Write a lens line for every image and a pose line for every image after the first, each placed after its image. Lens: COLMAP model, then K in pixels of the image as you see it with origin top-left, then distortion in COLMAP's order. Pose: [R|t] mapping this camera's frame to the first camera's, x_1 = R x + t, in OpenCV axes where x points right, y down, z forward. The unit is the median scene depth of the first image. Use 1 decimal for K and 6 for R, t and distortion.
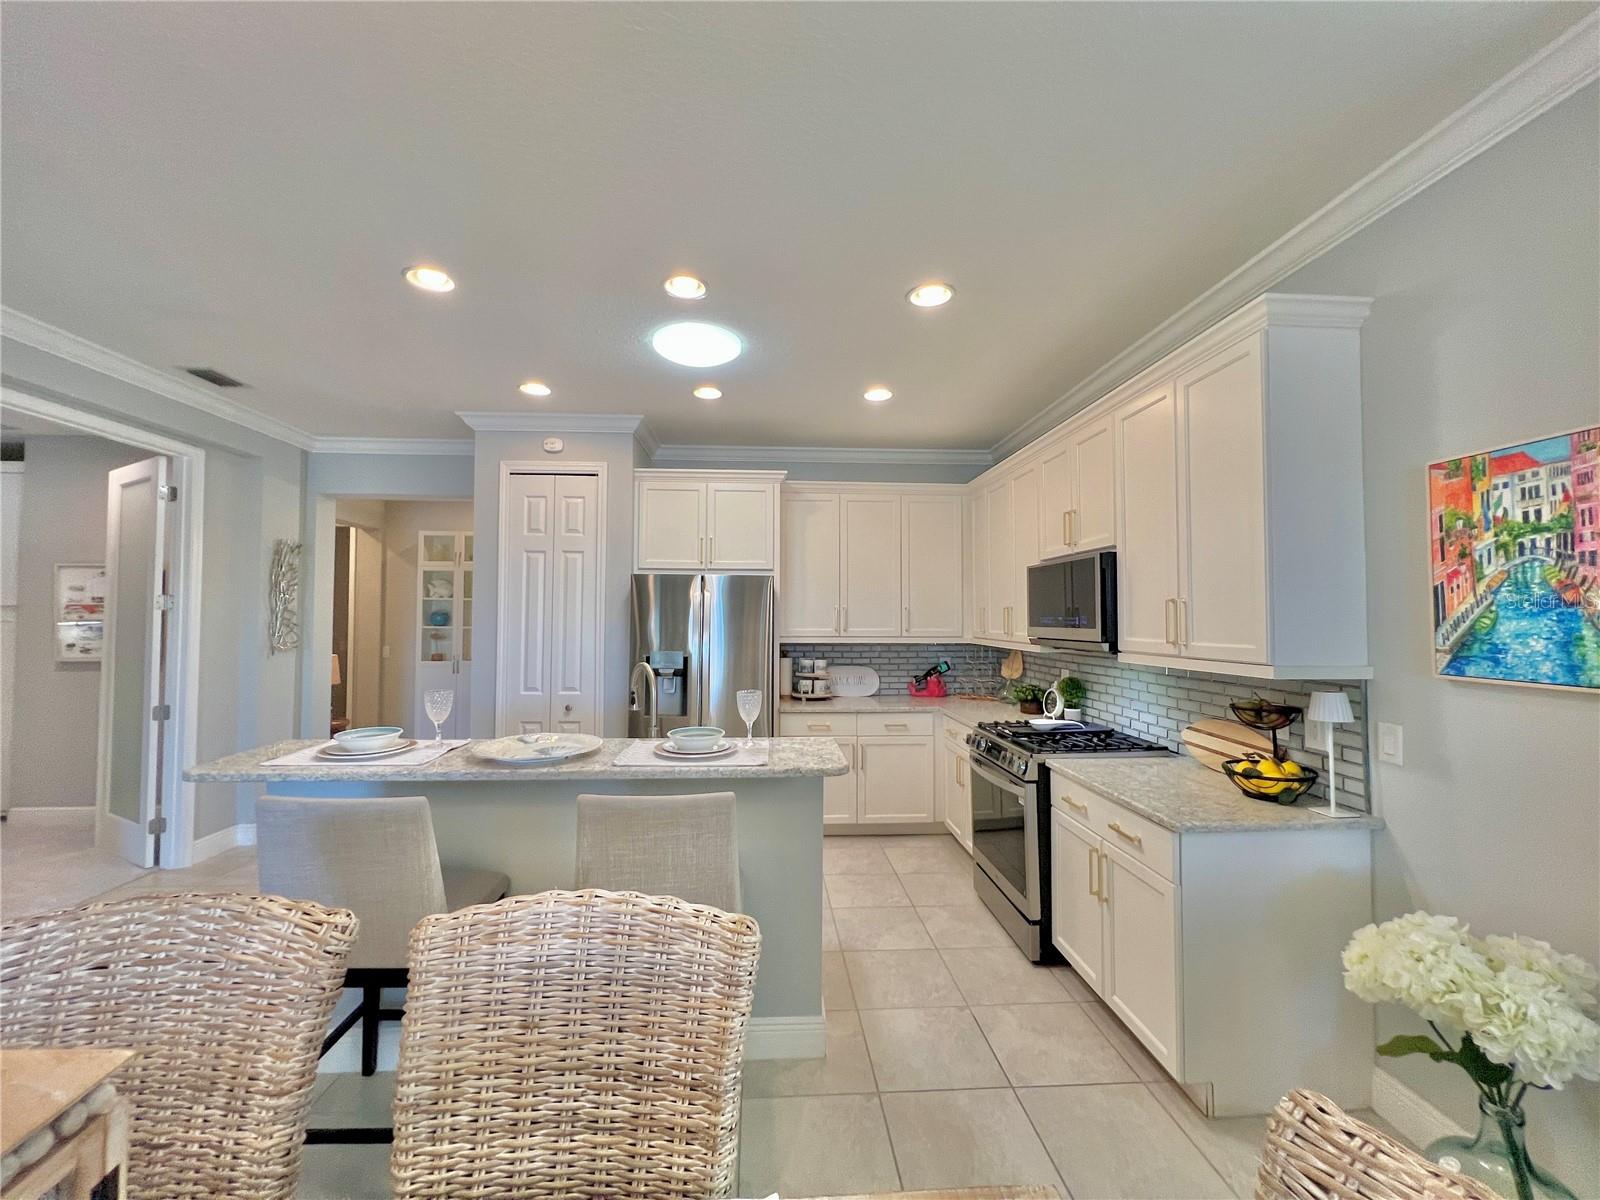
lens RADIAL K [[642.3, 0, 800.3], [0, 642.3, 599.8], [0, 0, 1]] dist [-0.005234, 0.001073]
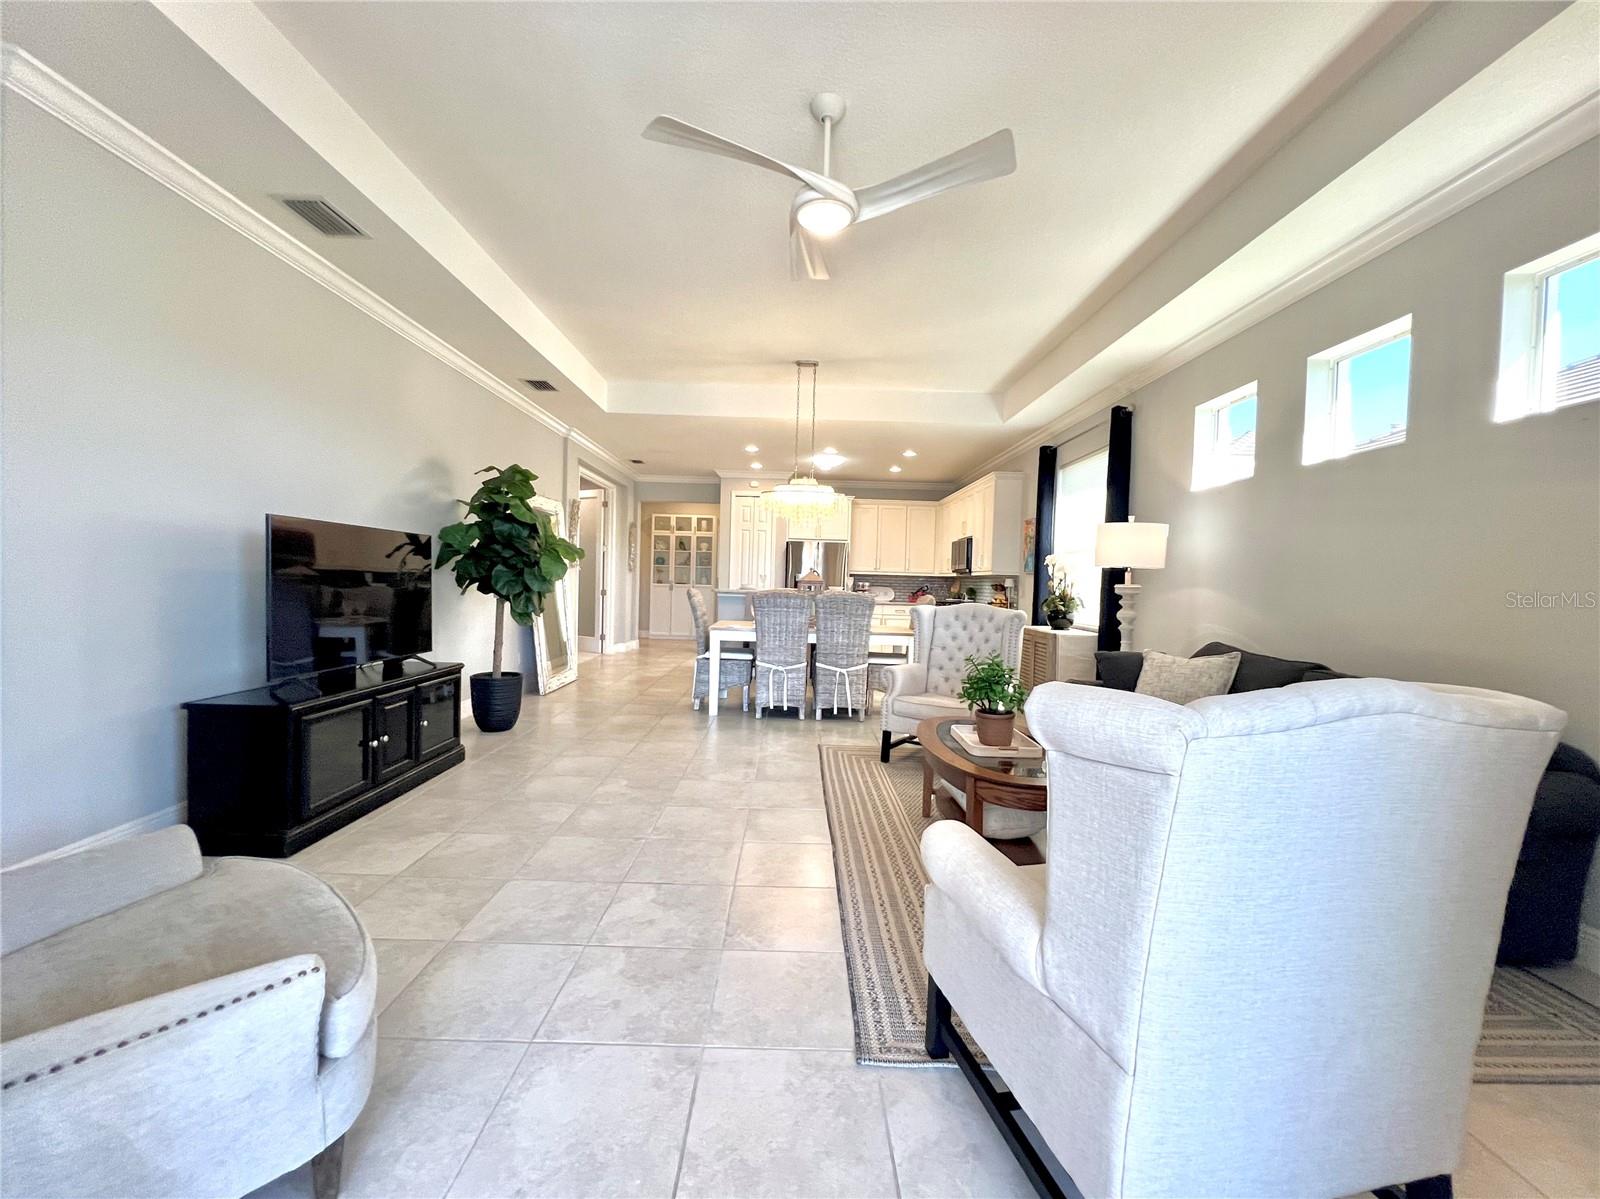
lens RADIAL K [[642.3, 0, 799.7], [0, 642.3, 606.2], [0, 0, 1]] dist [-0.005234, 0.001073]
pose [[0.998104, 0.027026, -0.055298, -0.115592], [-0.023268, 0.997447, 0.067516, 0.053677], [0.056981, -0.066101, 0.996185, -1.887975]]
